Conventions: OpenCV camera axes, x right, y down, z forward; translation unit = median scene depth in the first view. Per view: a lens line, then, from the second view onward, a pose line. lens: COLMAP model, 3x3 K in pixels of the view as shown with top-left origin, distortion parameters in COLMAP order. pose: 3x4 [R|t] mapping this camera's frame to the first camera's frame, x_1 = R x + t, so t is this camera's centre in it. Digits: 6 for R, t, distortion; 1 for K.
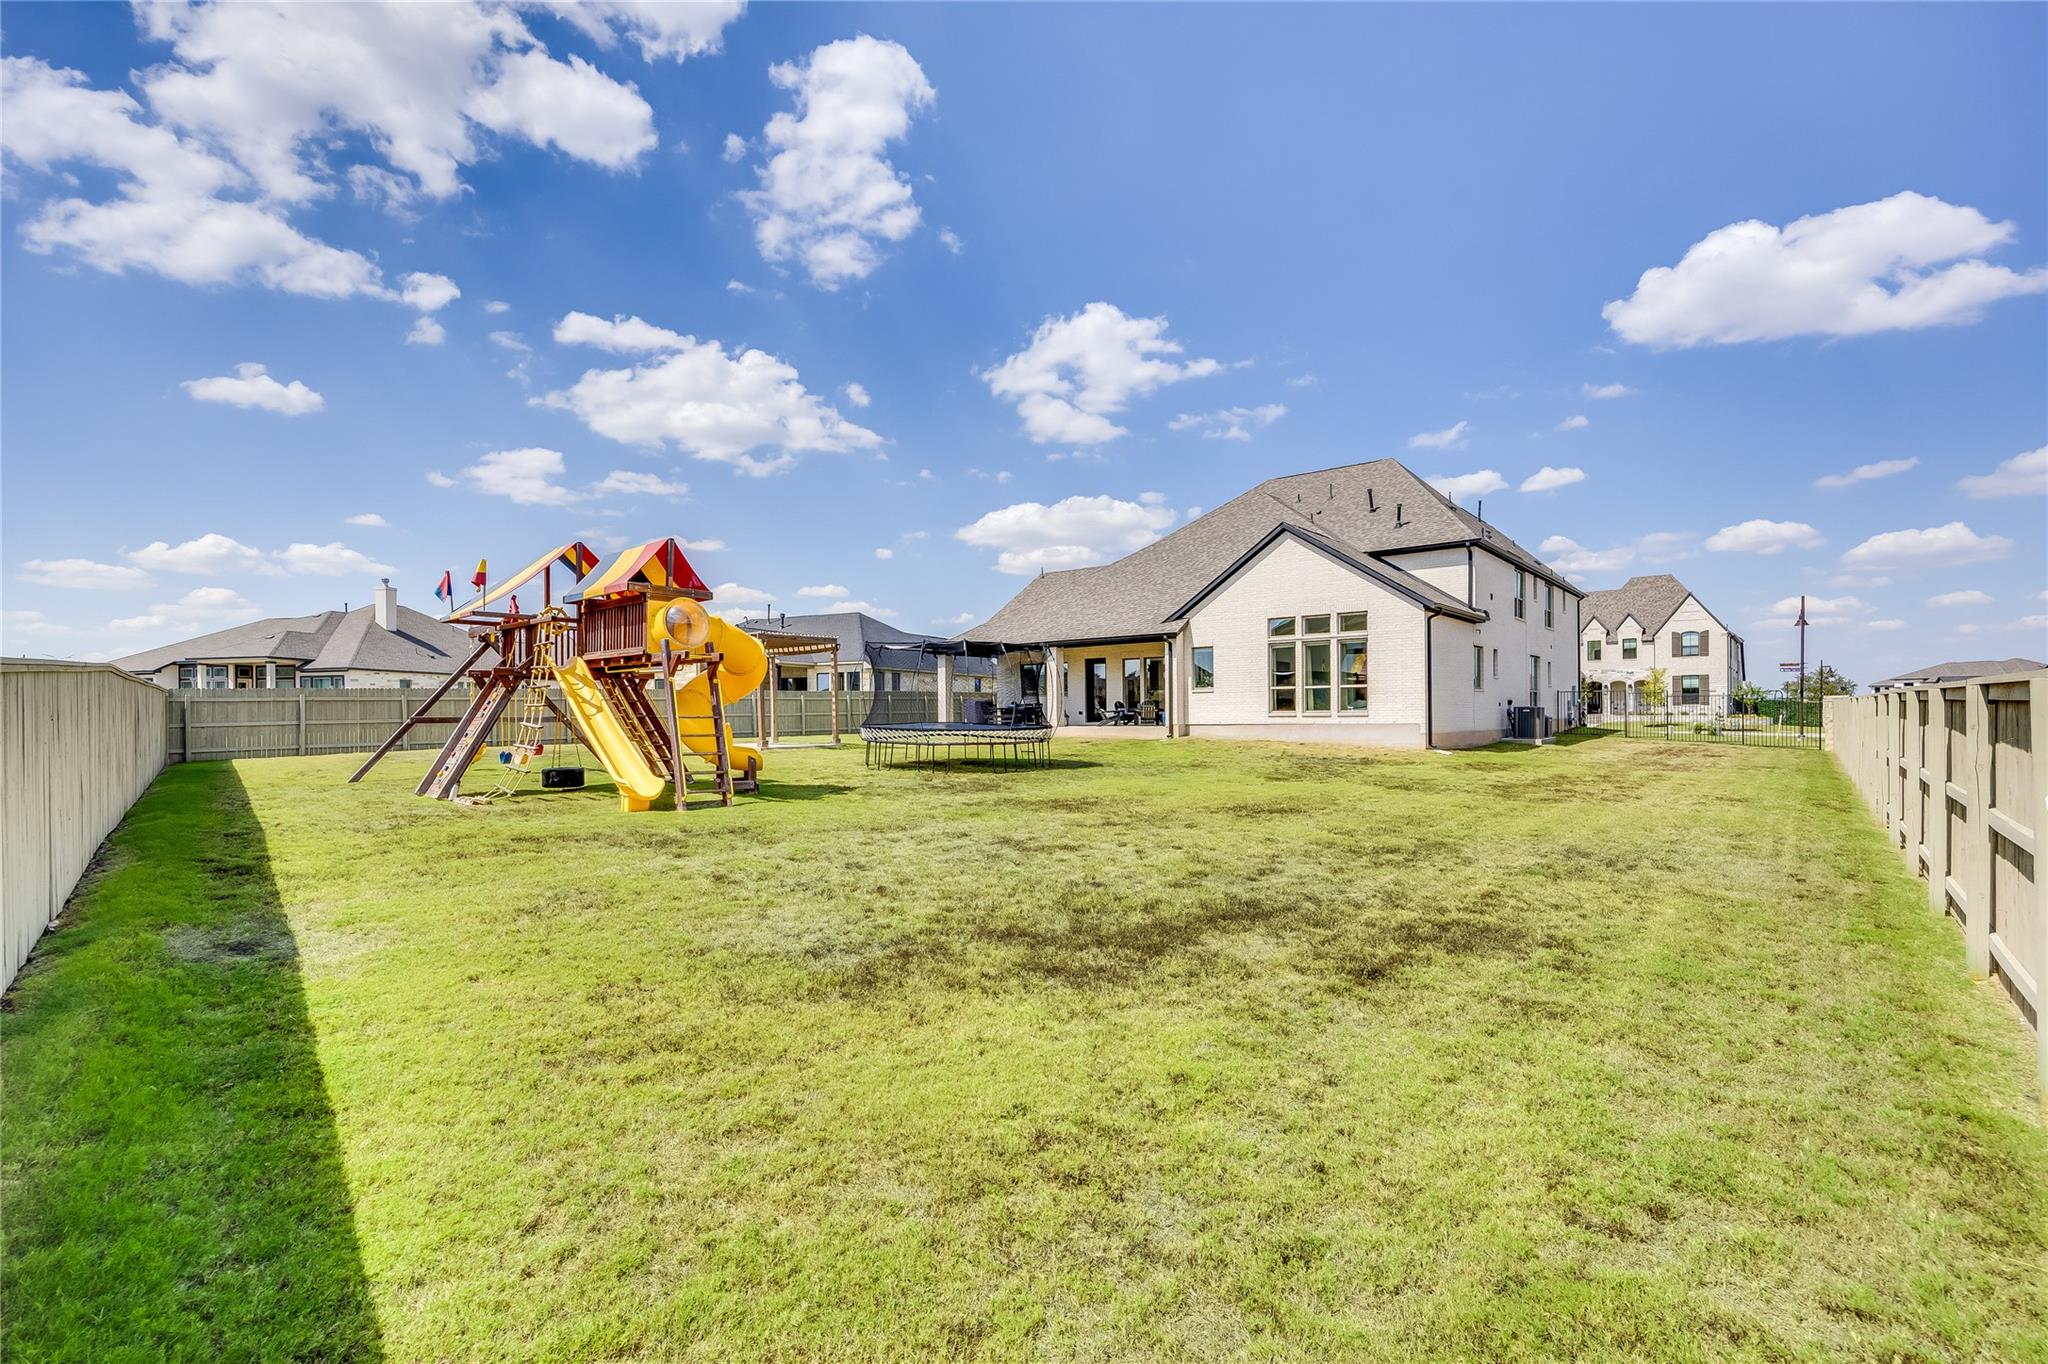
lens RADIAL K [[946.4, 0, 992.8], [0, 946.4, 718.6], [0, 0, 1]] dist [-0.000757, -0.000261]
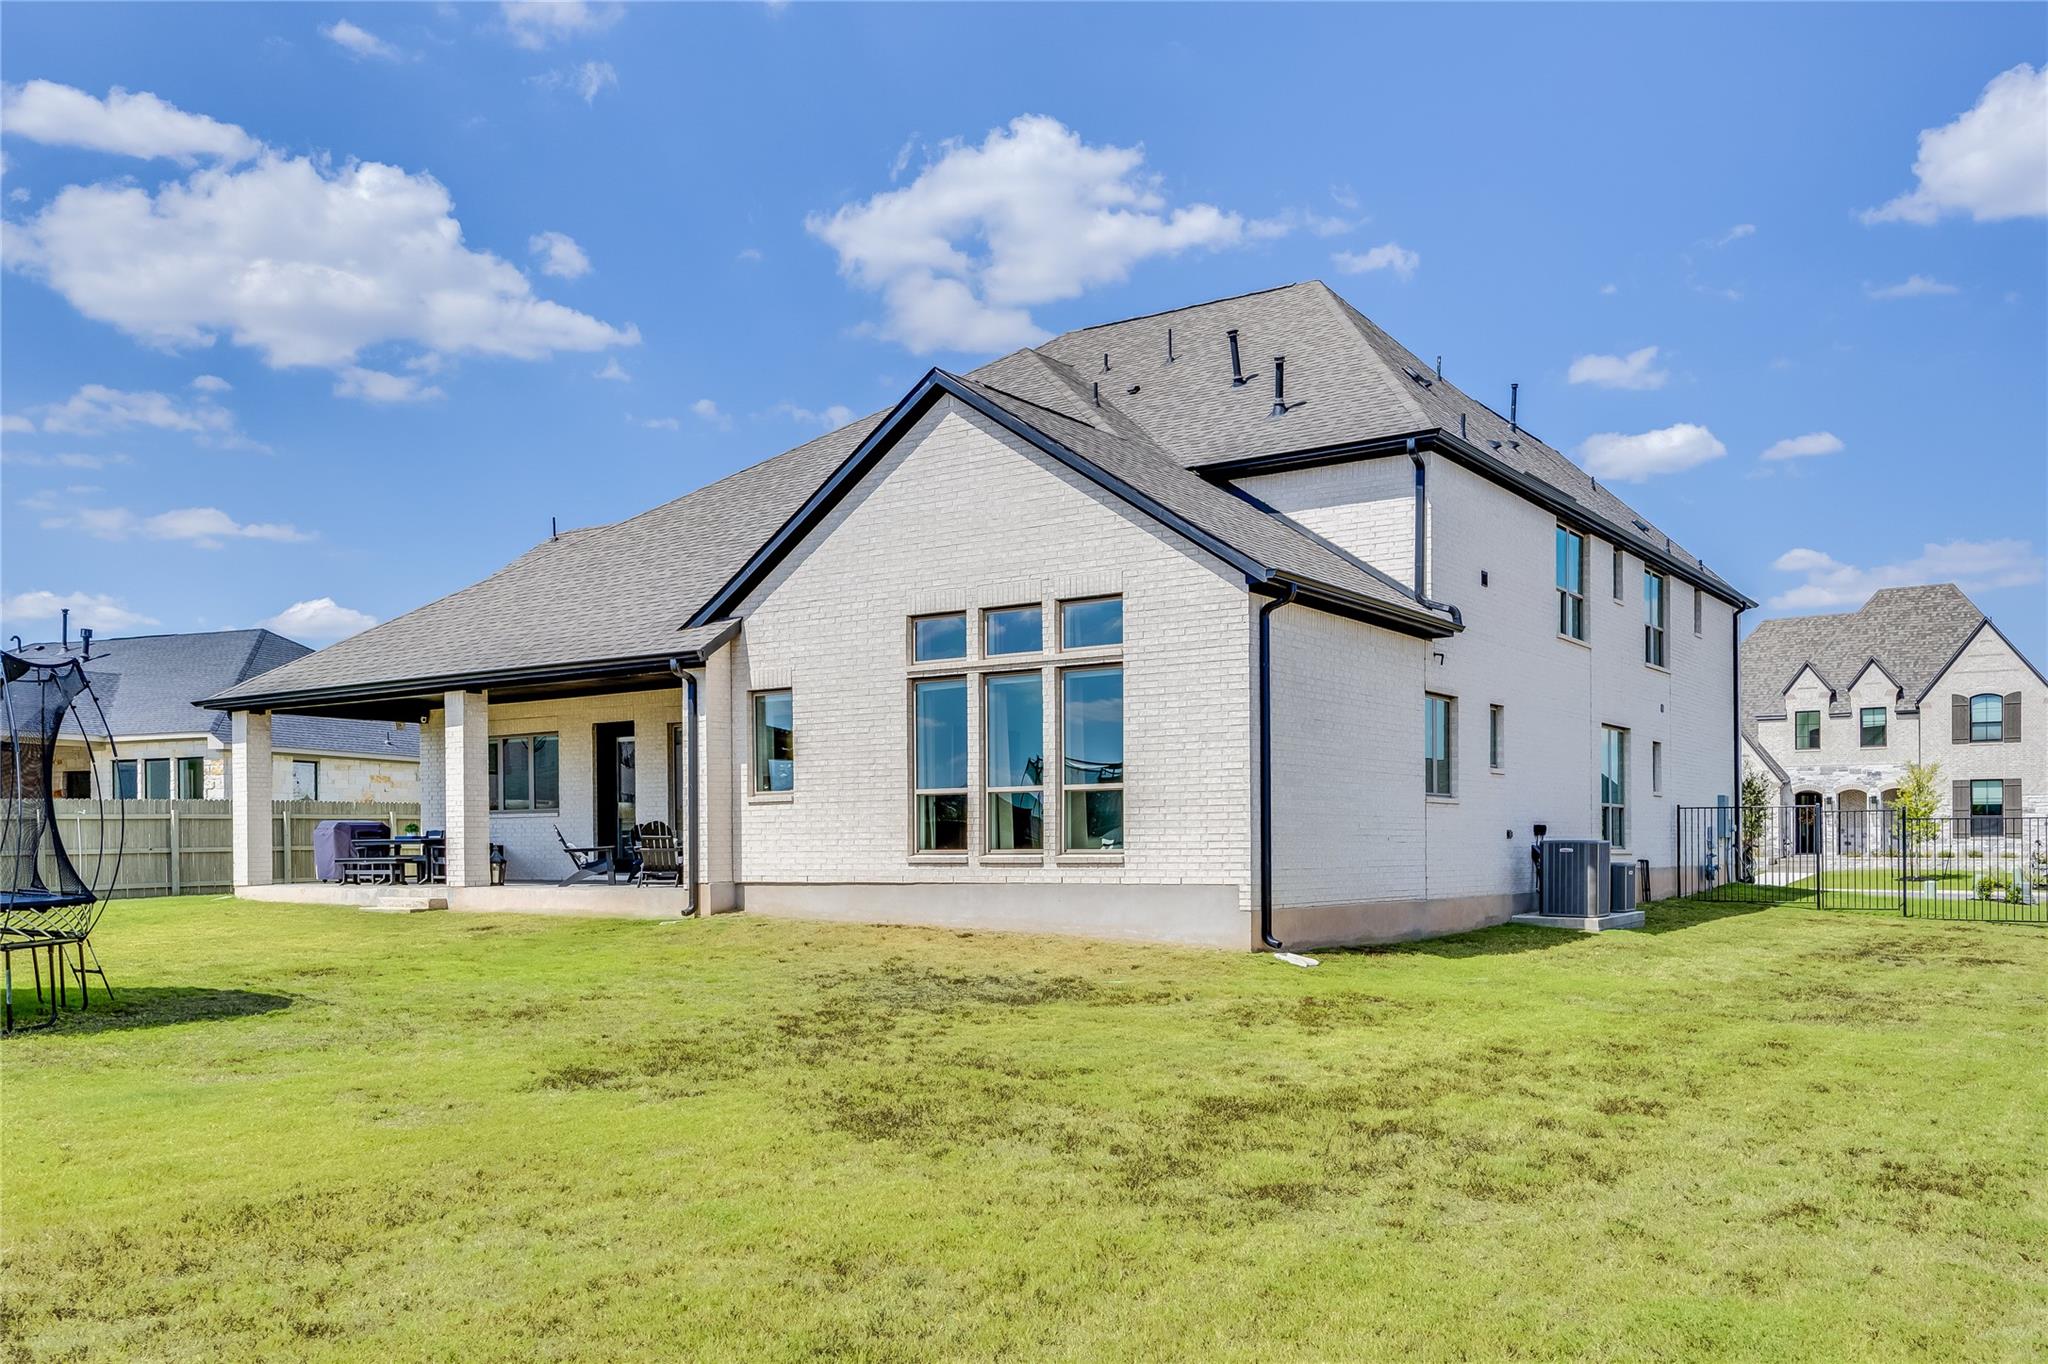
lens RADIAL K [[1681.1, 0, 1025.2], [0, 1681.1, 842.2], [0, 0, 1]] dist [0.025280, 0.002402]
pose [[0.994735, 0.003187, 0.102431, 0.160974], [-0.002260, 0.999955, -0.009166, -0.002952], [-0.102456, 0.008886, 0.994698, 0.180606]]
